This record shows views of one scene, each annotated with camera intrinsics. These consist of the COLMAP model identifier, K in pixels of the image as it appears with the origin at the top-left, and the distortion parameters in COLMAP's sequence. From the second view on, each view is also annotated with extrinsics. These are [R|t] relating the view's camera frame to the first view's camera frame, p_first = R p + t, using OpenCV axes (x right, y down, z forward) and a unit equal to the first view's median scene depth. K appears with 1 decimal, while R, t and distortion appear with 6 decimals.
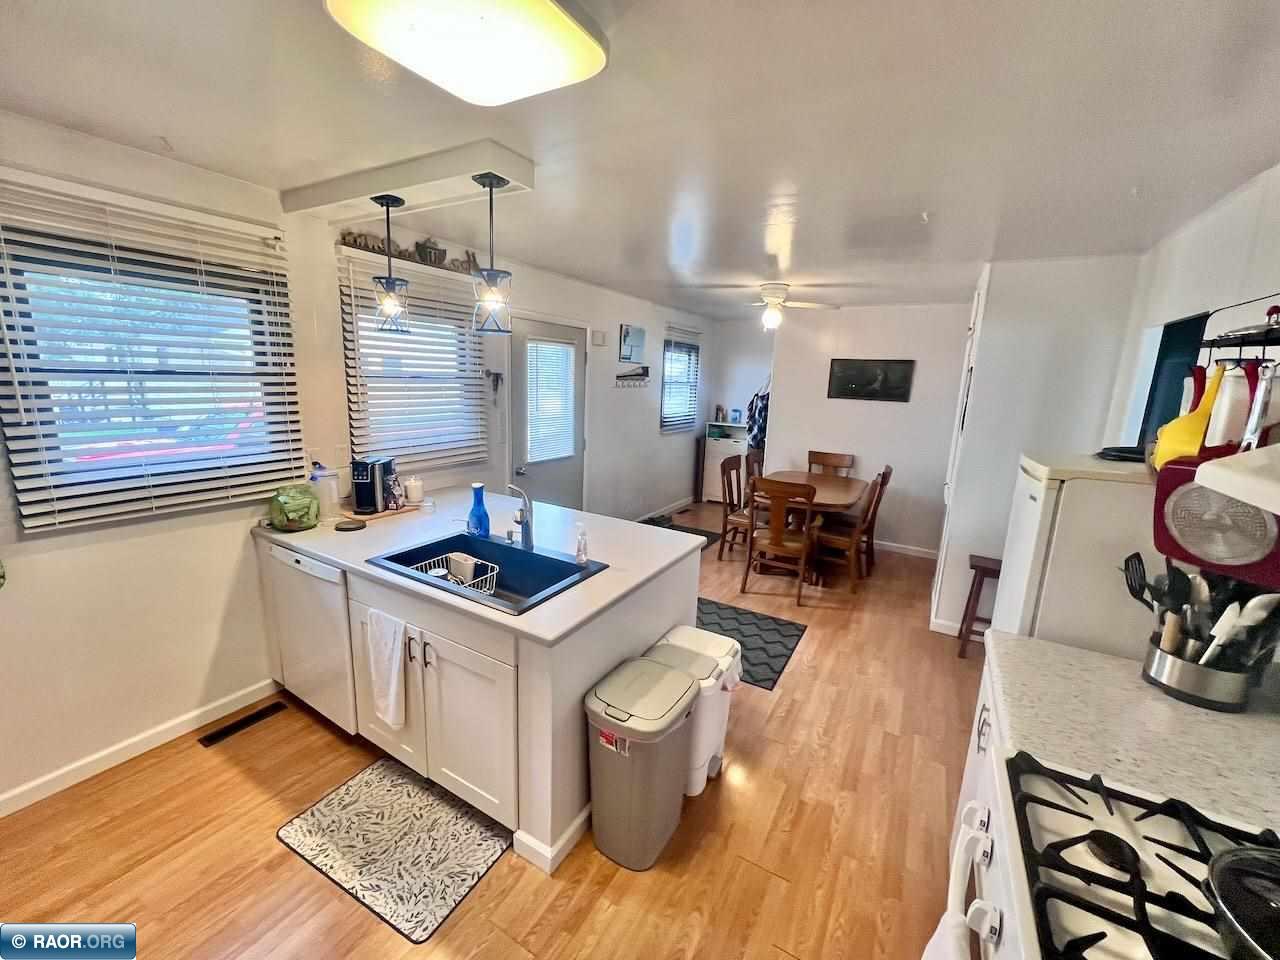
lens RADIAL K [[513.3, 0, 634.5], [0, 513.3, 476.0], [0, 0, 1]] dist [-0.000732, 0.000467]
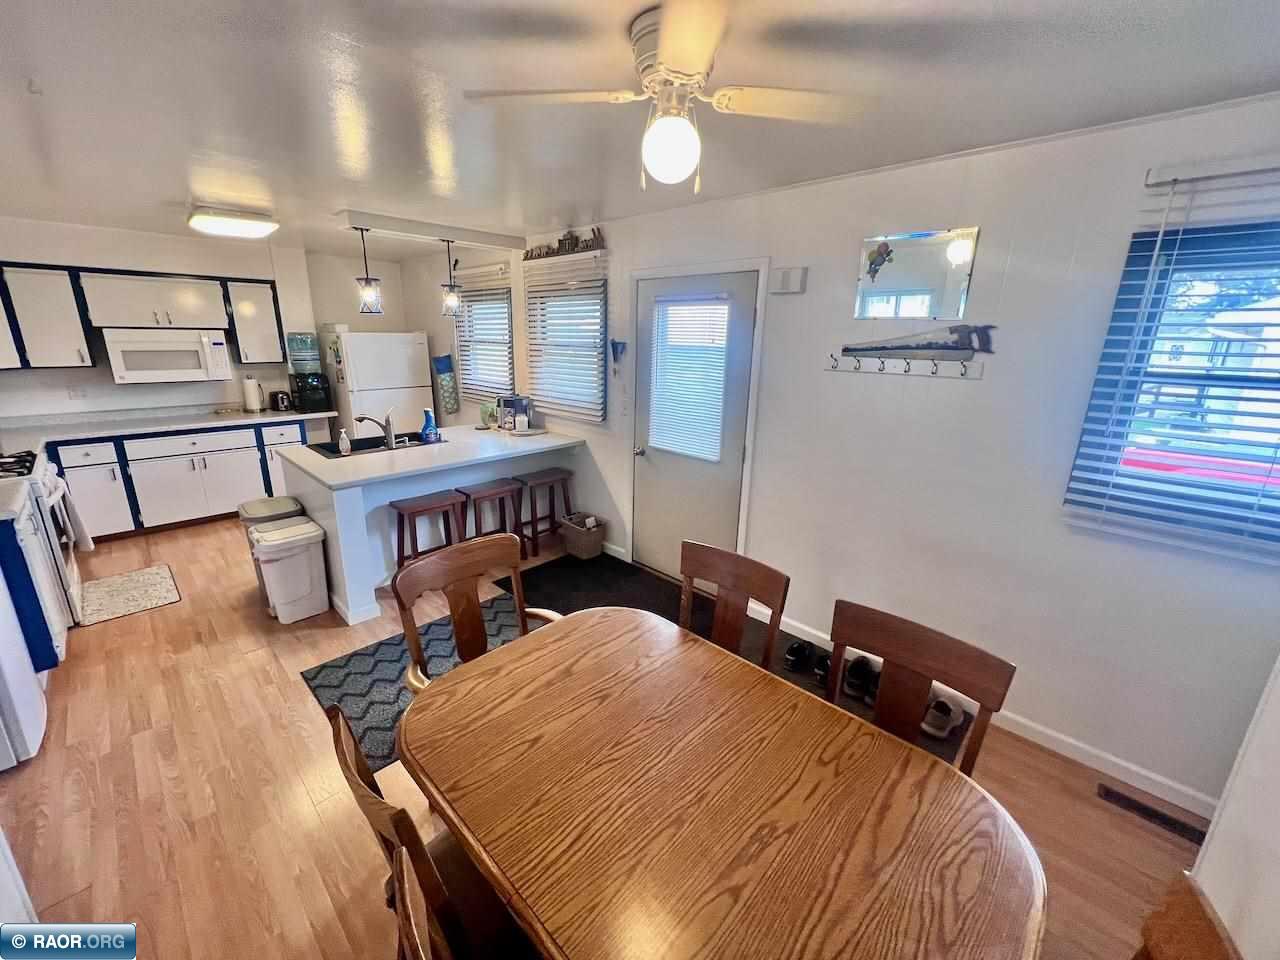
lens RADIAL K [[513.3, 0, 634.5], [0, 513.3, 476.0], [0, 0, 1]] dist [-0.000732, 0.000467]
pose [[-0.239304, 0.220645, -0.945542, 0.821077], [-0.211258, 0.938674, 0.272509, -0.268783], [0.947683, 0.264965, -0.178016, 1.459560]]
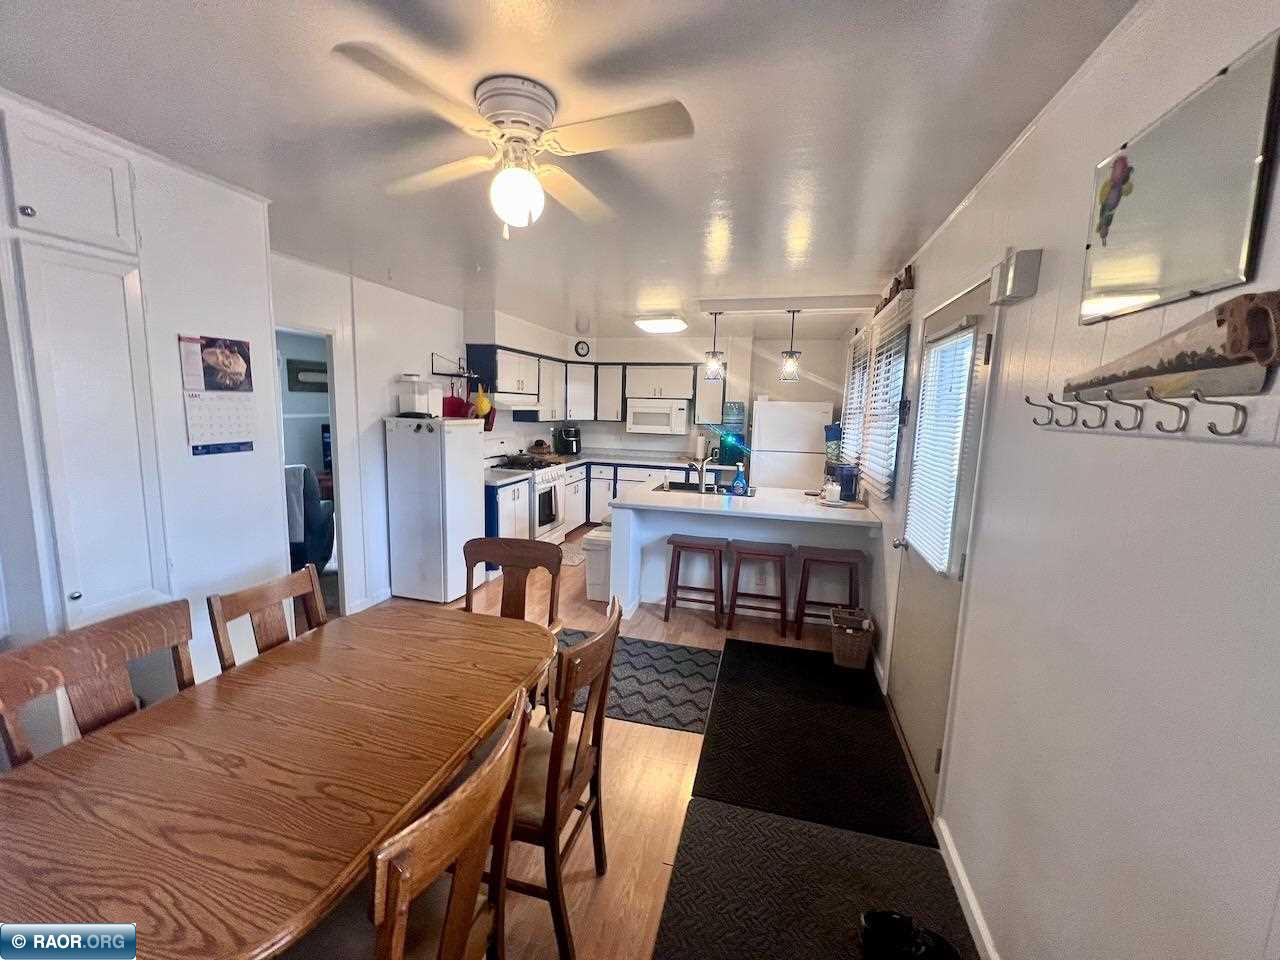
lens RADIAL K [[513.3, 0, 634.5], [0, 513.3, 476.0], [0, 0, 1]] dist [-0.000732, 0.000467]
pose [[-0.964198, -0.026436, -0.263861, 0.371978], [-0.109484, 0.945940, 0.305305, -0.325225], [0.241525, 0.323263, -0.914968, 1.878614]]
